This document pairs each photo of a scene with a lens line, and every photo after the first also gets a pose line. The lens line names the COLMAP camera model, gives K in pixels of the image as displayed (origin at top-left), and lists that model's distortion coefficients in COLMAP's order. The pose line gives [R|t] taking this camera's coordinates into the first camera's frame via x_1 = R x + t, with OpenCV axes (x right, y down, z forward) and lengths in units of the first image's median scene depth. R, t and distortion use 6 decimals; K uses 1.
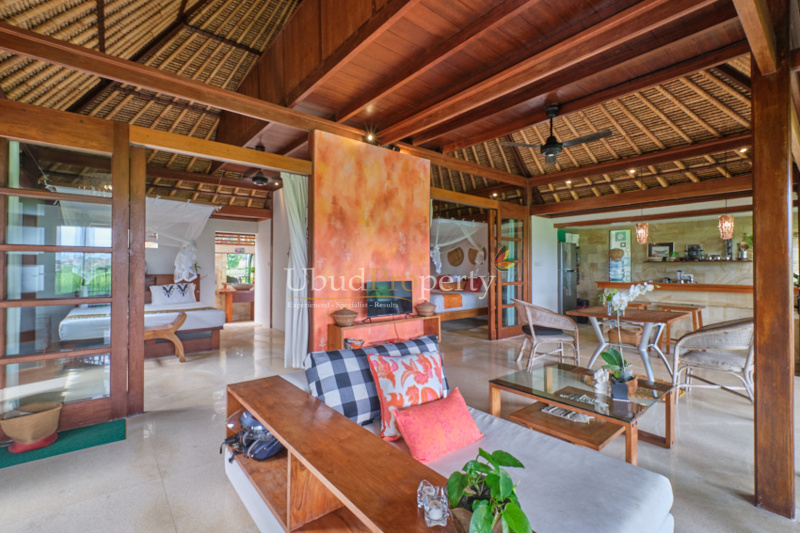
lens RADIAL K [[353.1, 0, 399.4], [0, 353.1, 267.9], [0, 0, 1]] dist [0.001557, -0.000041]
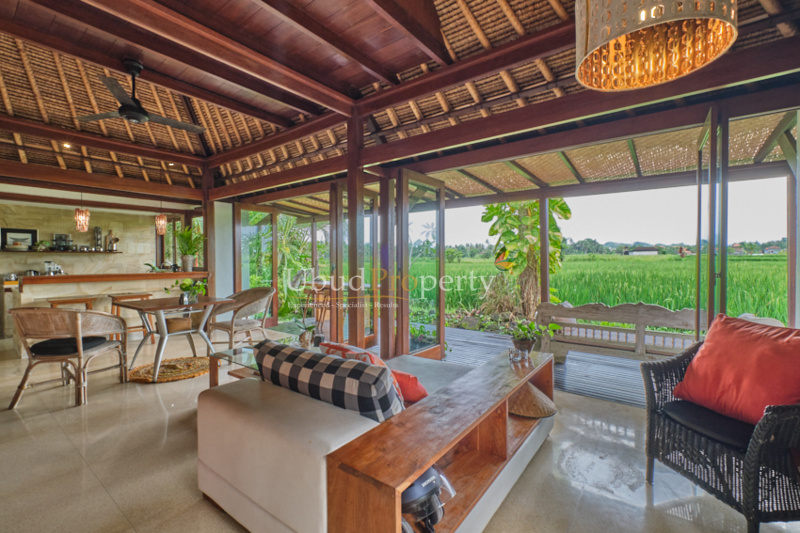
lens RADIAL K [[353.1, 0, 398.9], [0, 353.1, 263.1], [0, 0, 1]] dist [0.001557, -0.000041]
pose [[-0.230141, -0.013143, 0.973069, -0.335727], [0.003286, 0.999893, 0.014283, 0.001780], [-0.973152, 0.006485, -0.230073, 0.384081]]
